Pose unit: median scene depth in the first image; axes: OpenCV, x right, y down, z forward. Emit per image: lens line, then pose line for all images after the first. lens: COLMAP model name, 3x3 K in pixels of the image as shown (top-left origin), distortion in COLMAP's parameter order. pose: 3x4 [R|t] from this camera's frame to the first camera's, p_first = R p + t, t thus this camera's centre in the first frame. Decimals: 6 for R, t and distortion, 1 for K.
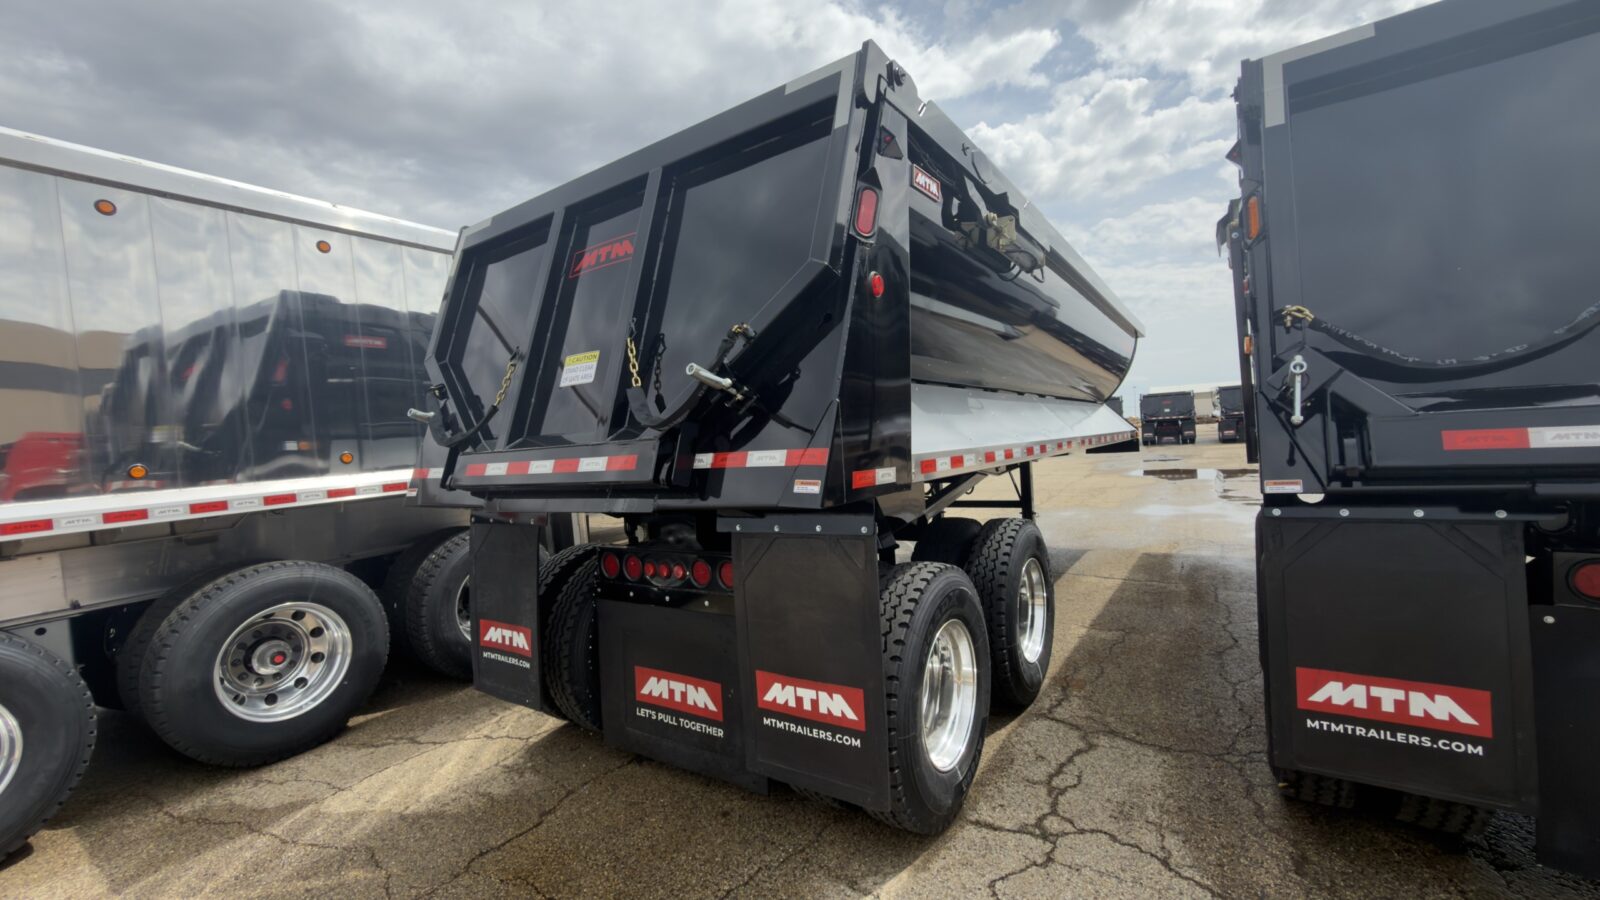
lens RADIAL K [[640.9, 0, 798.9], [0, 640.9, 480.0], [0, 0, 1]] dist [-0.000220, -0.000424]
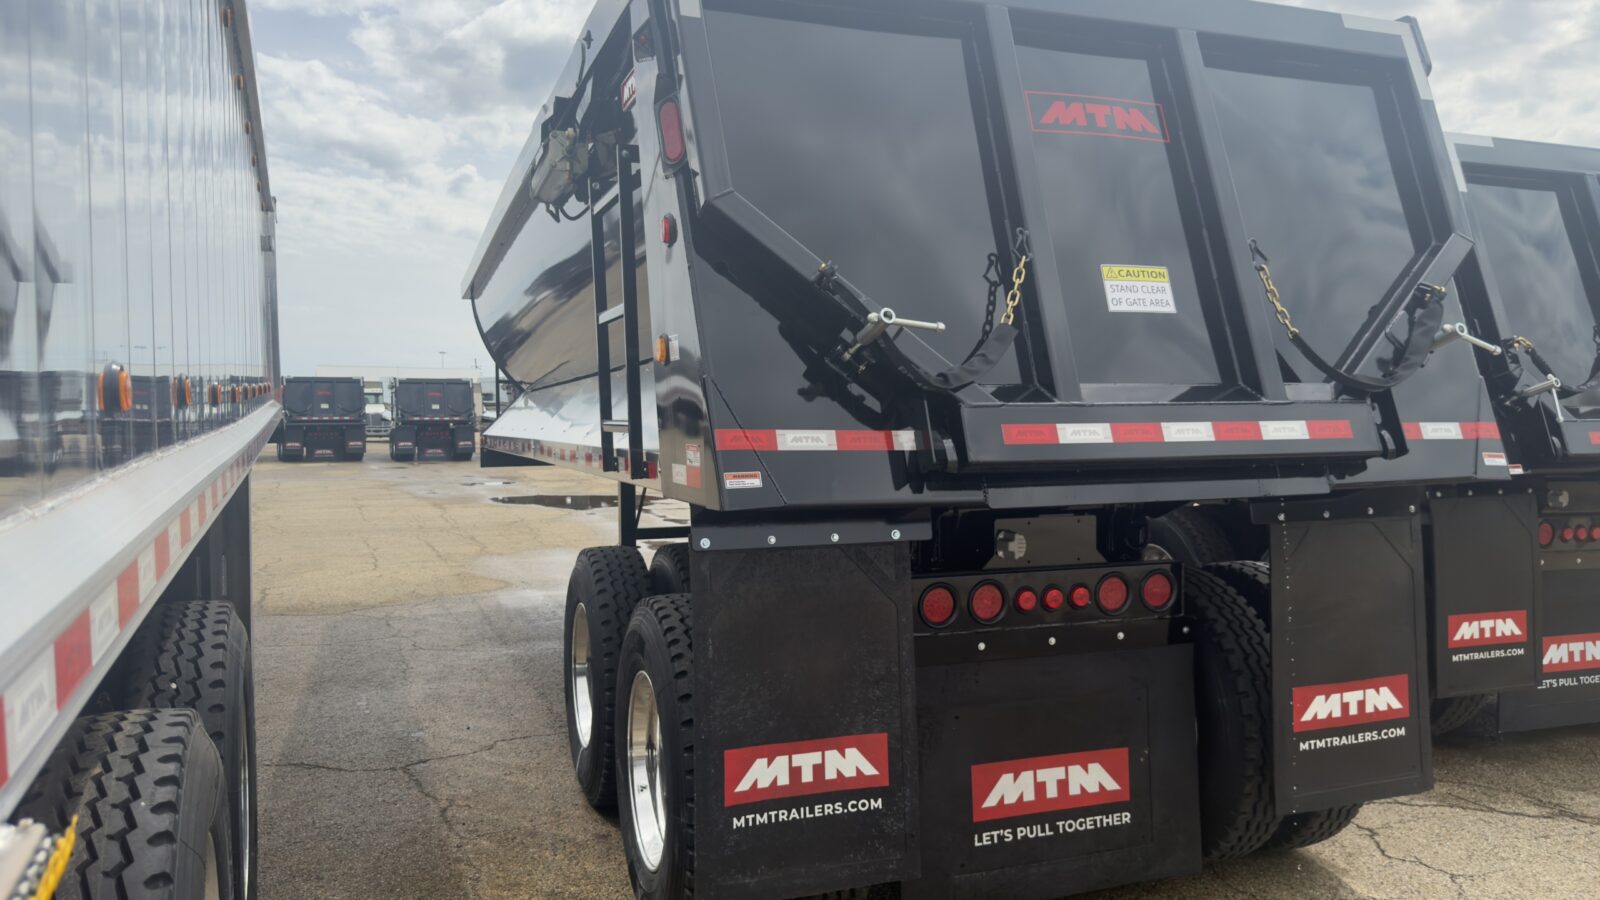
lens RADIAL K [[1141.3, 0, 797.5], [0, 1141.3, 472.5], [0, 0, 1]] dist [0.105907, -0.181957]
pose [[0.583381, 0.016961, 0.812021, -1.267517], [0.021700, 0.999100, -0.036459, 0.045123], [-0.811909, 0.038890, 0.582488, 0.485918]]
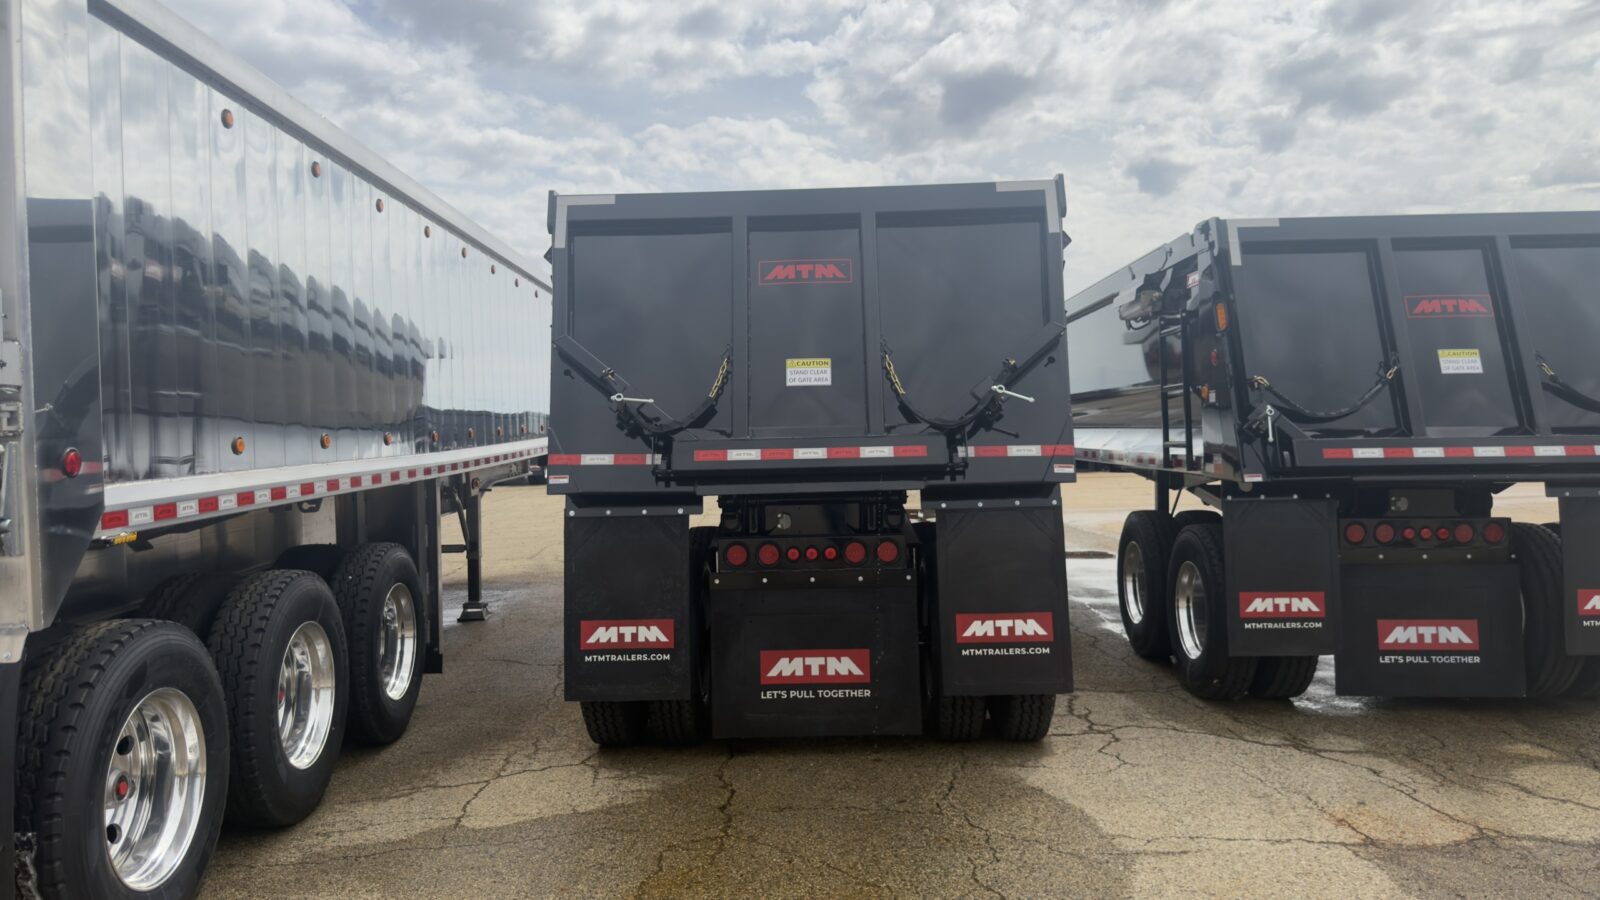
lens RADIAL K [[1141.3, 0, 797.5], [0, 1141.3, 472.5], [0, 0, 1]] dist [0.105907, -0.181957]
pose [[0.839773, 0.031675, 0.542013, -1.235753], [0.001076, 0.998198, -0.060001, 0.112555], [-0.542936, 0.050971, 0.838226, -0.615482]]
